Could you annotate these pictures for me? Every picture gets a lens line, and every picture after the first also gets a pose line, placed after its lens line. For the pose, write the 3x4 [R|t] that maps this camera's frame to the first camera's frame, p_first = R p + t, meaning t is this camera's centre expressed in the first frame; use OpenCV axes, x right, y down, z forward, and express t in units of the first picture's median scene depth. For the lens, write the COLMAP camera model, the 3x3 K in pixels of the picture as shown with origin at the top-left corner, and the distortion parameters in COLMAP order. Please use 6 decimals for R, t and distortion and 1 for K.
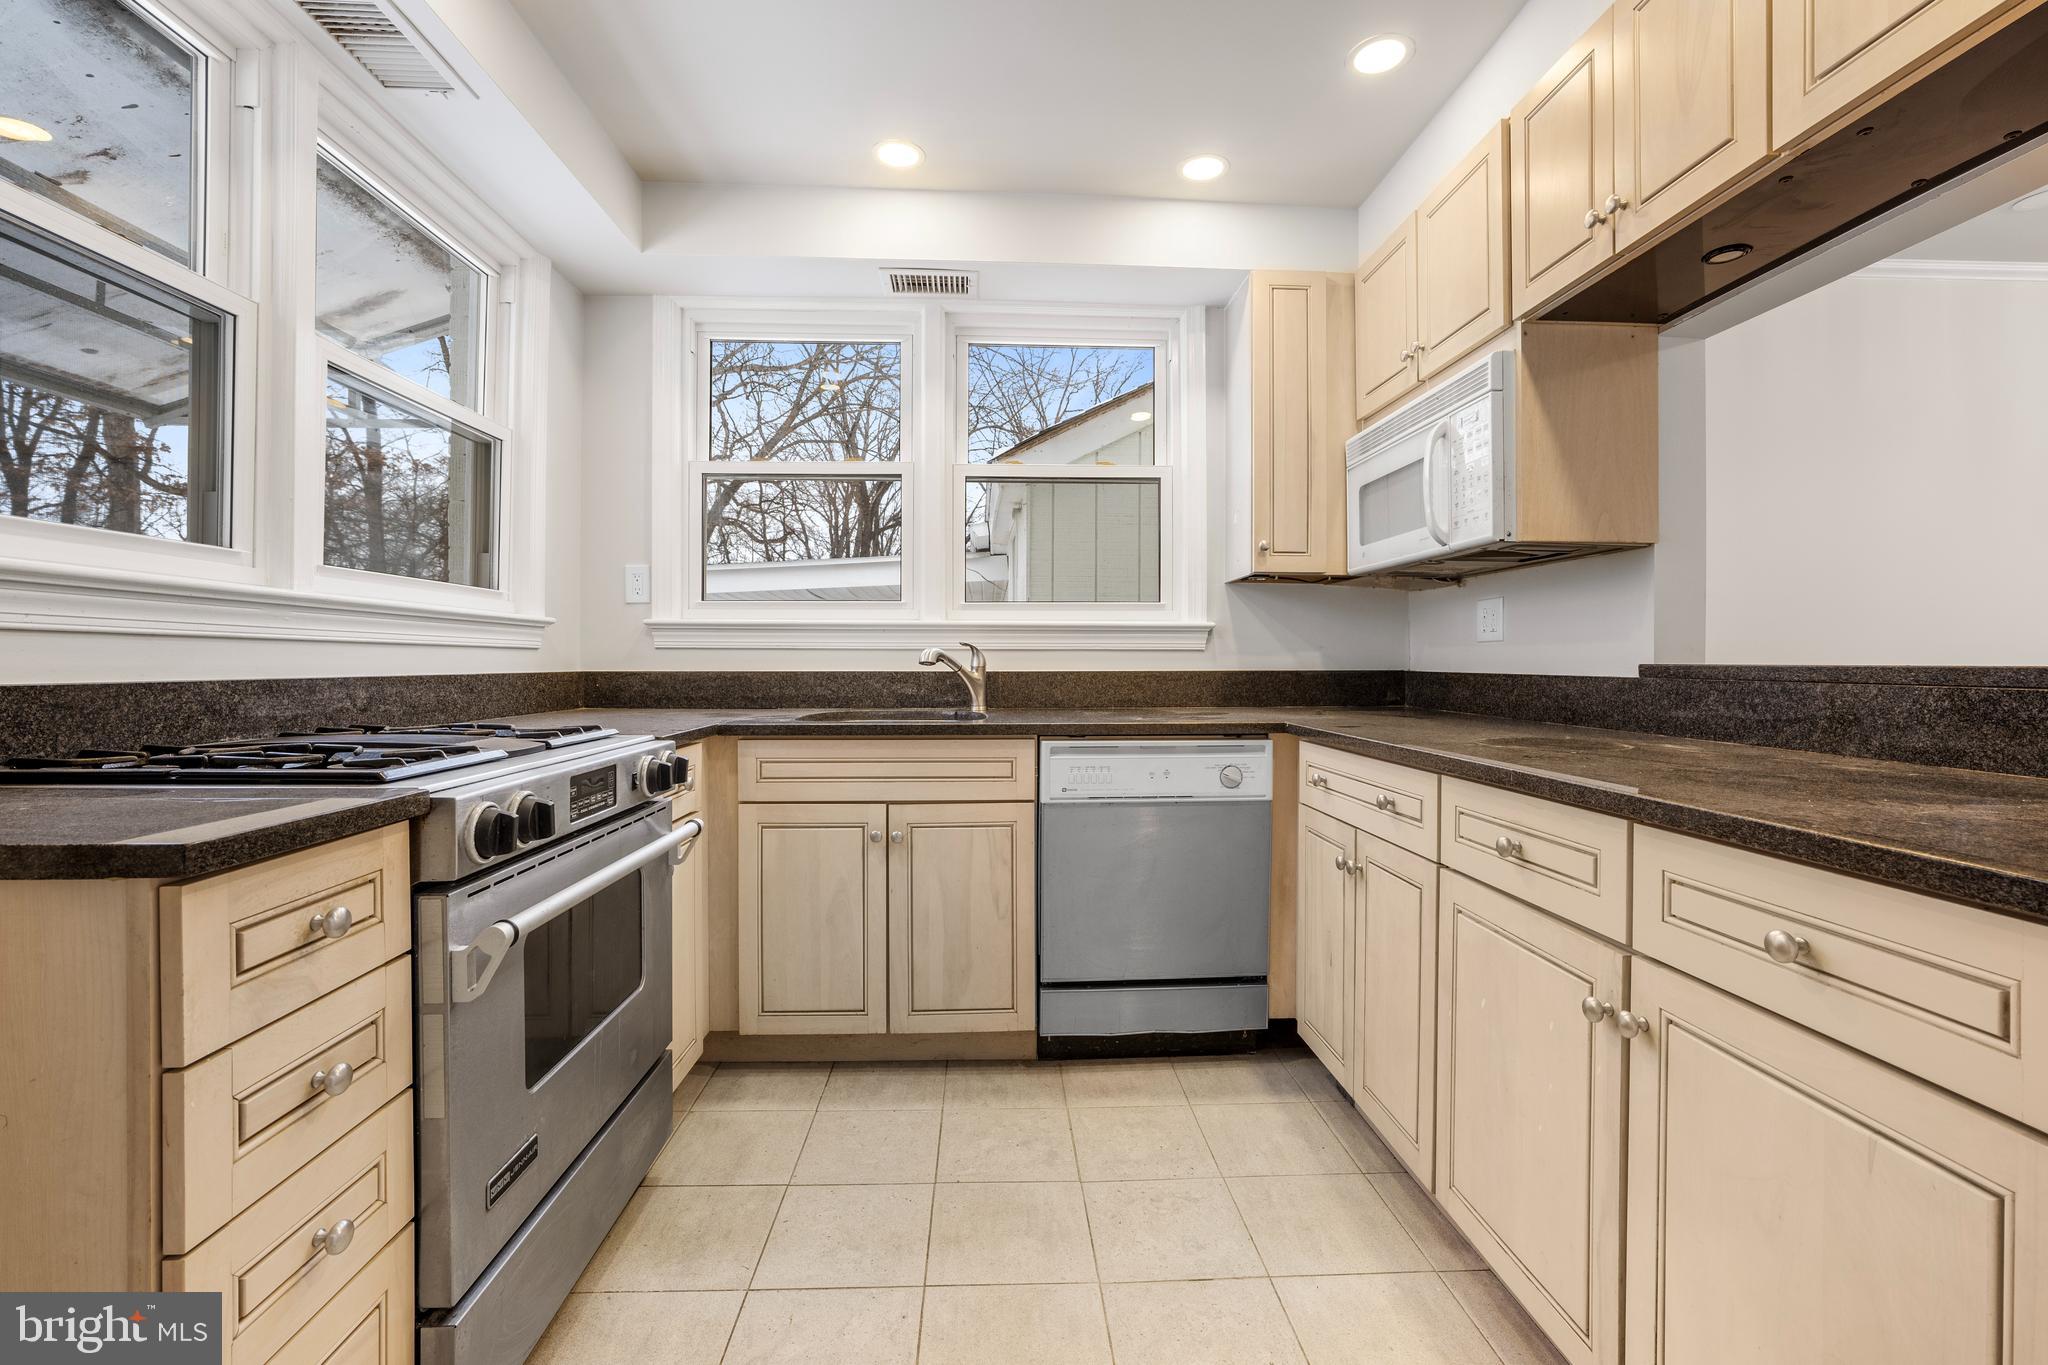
lens RADIAL K [[871.4, 0, 1026.6], [0, 871.4, 663.1], [0, 0, 1]] dist [-0.037130, 0.015189]
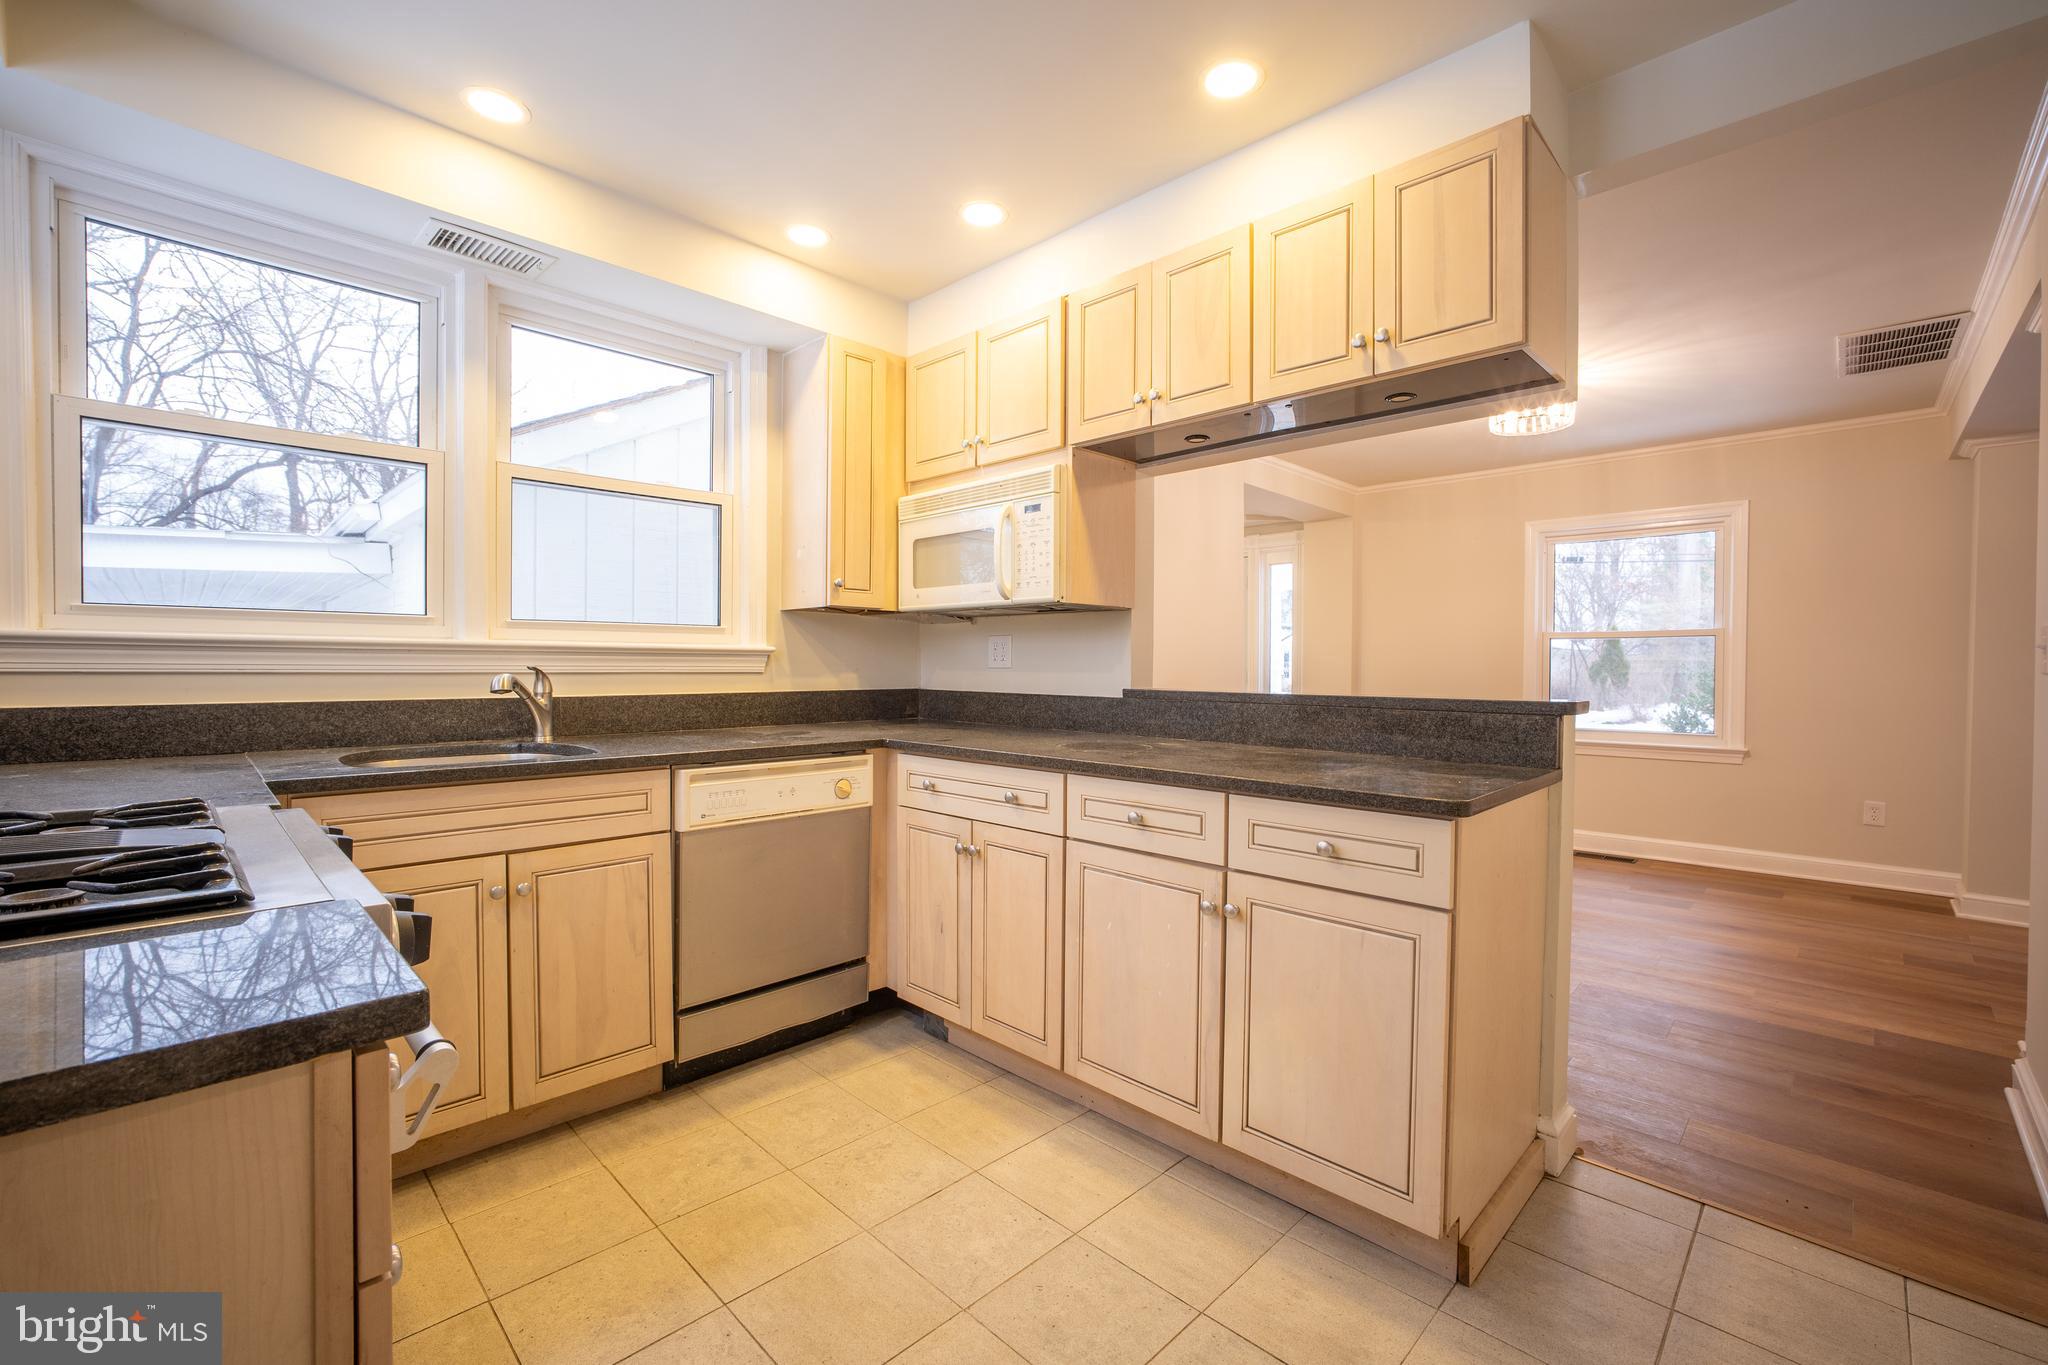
lens RADIAL K [[865.0, 0, 1027.9], [0, 865.0, 678.4], [0, 0, 1]] dist [-0.041892, 0.016493]
pose [[0.736767, -0.007247, 0.676108, -0.354783], [-0.004220, 0.999874, 0.015316, -0.032763], [-0.676133, -0.014137, 0.736644, 0.003709]]
